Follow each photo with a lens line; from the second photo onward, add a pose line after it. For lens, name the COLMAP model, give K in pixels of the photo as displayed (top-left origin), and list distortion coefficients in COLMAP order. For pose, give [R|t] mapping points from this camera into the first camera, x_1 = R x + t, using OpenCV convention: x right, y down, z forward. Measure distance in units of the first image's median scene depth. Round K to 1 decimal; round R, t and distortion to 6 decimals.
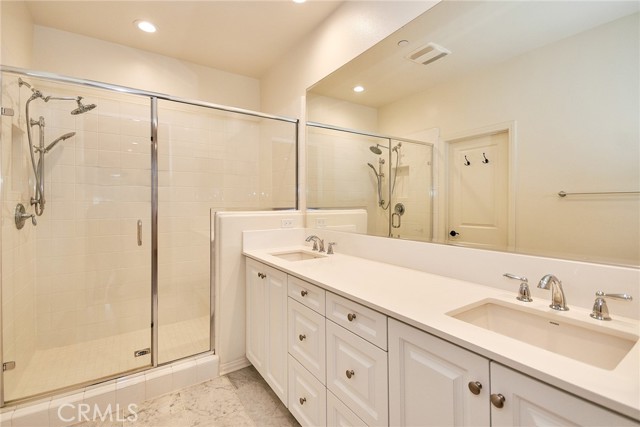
lens RADIAL K [[288.4, 0, 321.4], [0, 288.4, 199.6], [0, 0, 1]] dist [-0.000549, -0.000448]
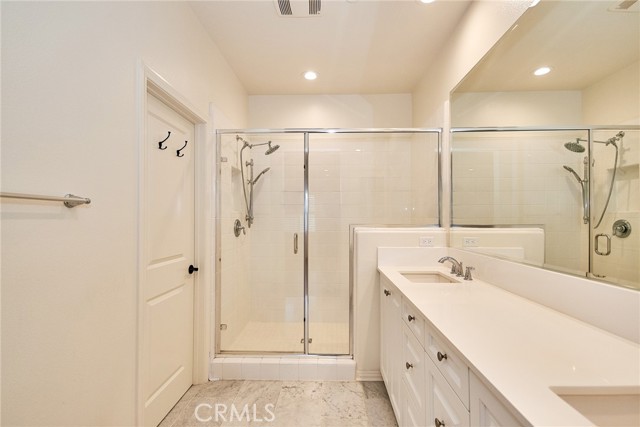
lens RADIAL K [[284.6, 0, 320.0], [0, 284.6, 213.5], [0, 0, 1]] dist [0.000584, -0.000015]
pose [[0.807402, -0.009691, -0.589922, 0.159120], [0.006000, 0.999948, -0.008216, -0.002641], [0.589971, 0.003094, 0.807418, 0.060133]]
